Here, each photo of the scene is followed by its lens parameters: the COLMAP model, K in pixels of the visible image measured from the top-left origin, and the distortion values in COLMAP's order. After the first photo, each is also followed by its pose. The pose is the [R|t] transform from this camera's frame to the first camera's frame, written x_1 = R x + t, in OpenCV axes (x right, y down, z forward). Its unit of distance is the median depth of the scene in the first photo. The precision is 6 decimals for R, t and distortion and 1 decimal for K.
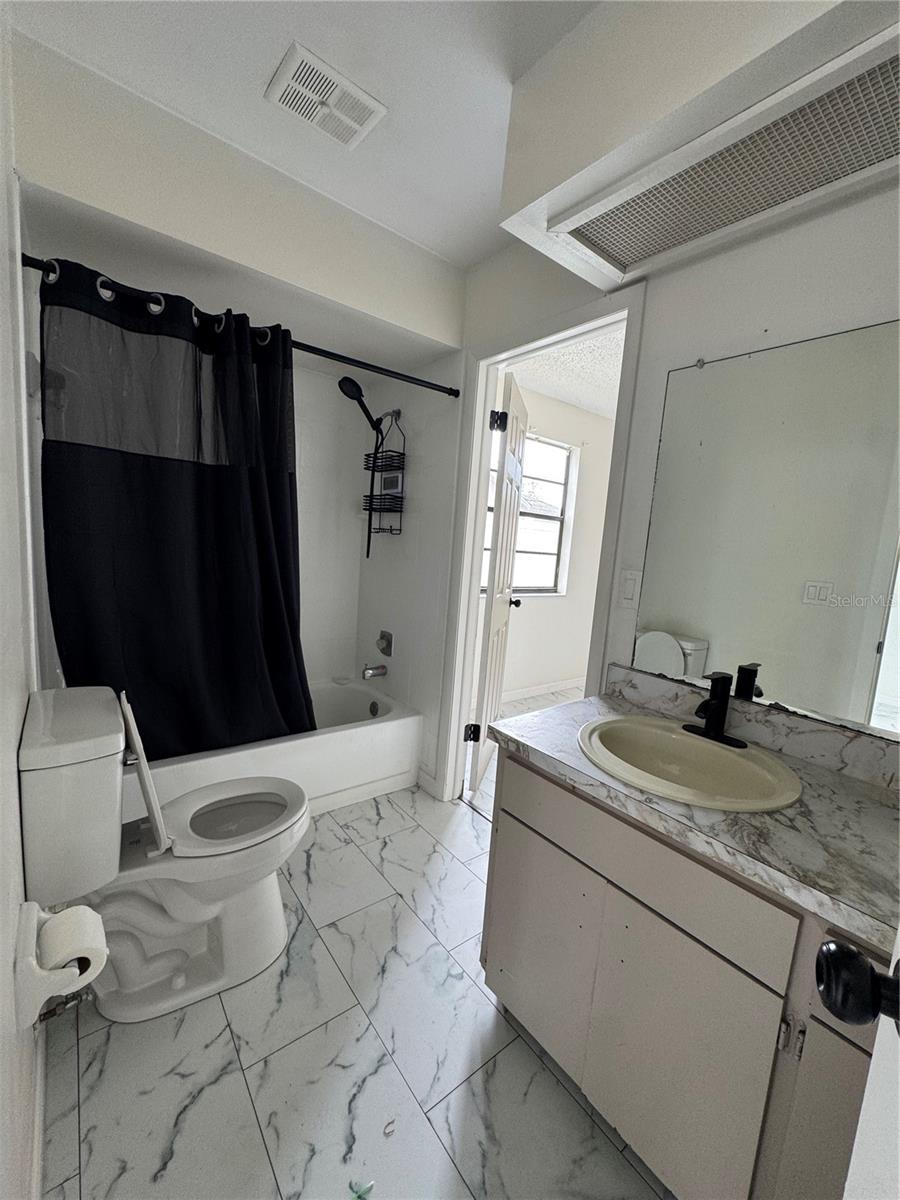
lens RADIAL K [[482.5, 0, 448.8], [0, 482.5, 601.0], [0, 0, 1]] dist [-0.003809, -0.000262]
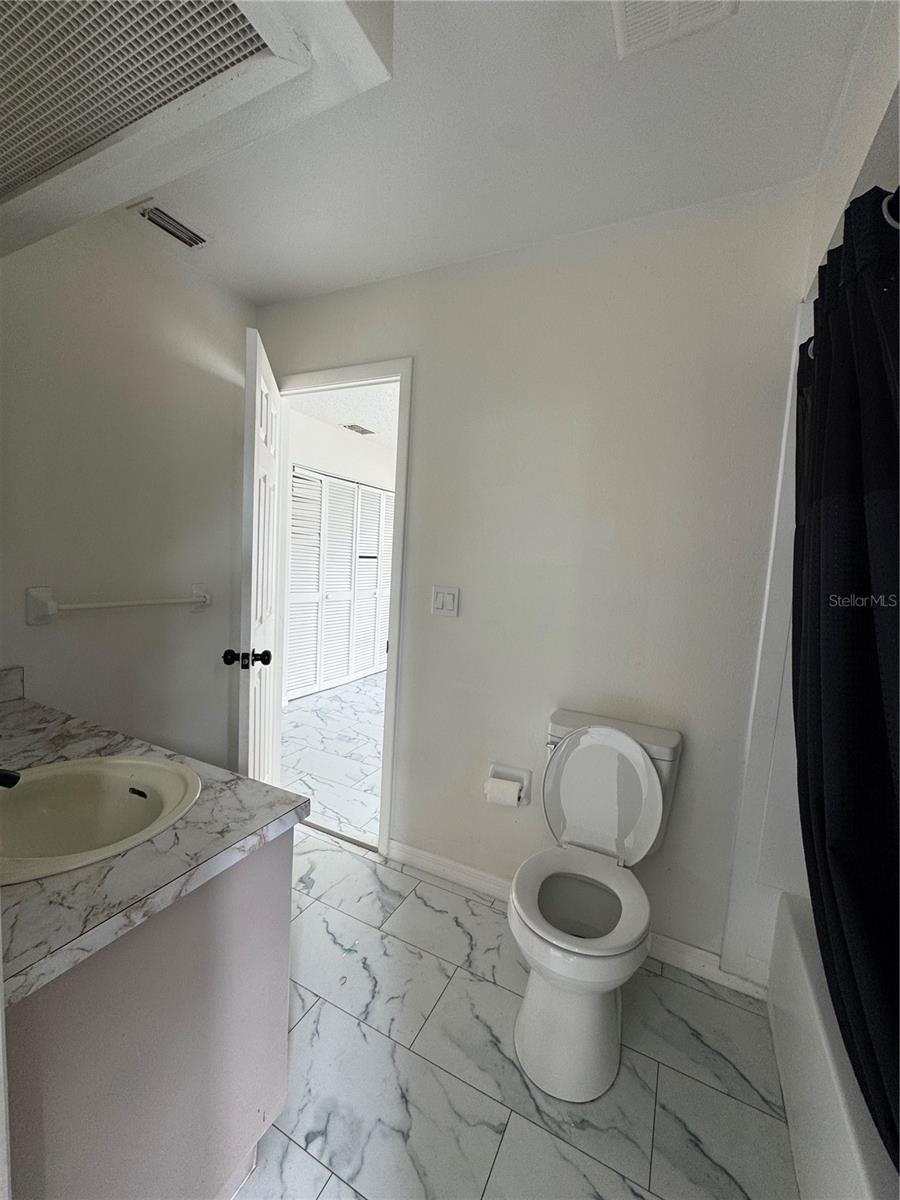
lens RADIAL K [[482.5, 0, 451.8], [0, 482.5, 601.1], [0, 0, 1]] dist [-0.003809, -0.000262]
pose [[-0.896987, -0.083586, -0.434082, 0.242589], [-0.172674, 0.970199, 0.169994, -0.245314], [0.406936, 0.227437, -0.884689, 1.702447]]
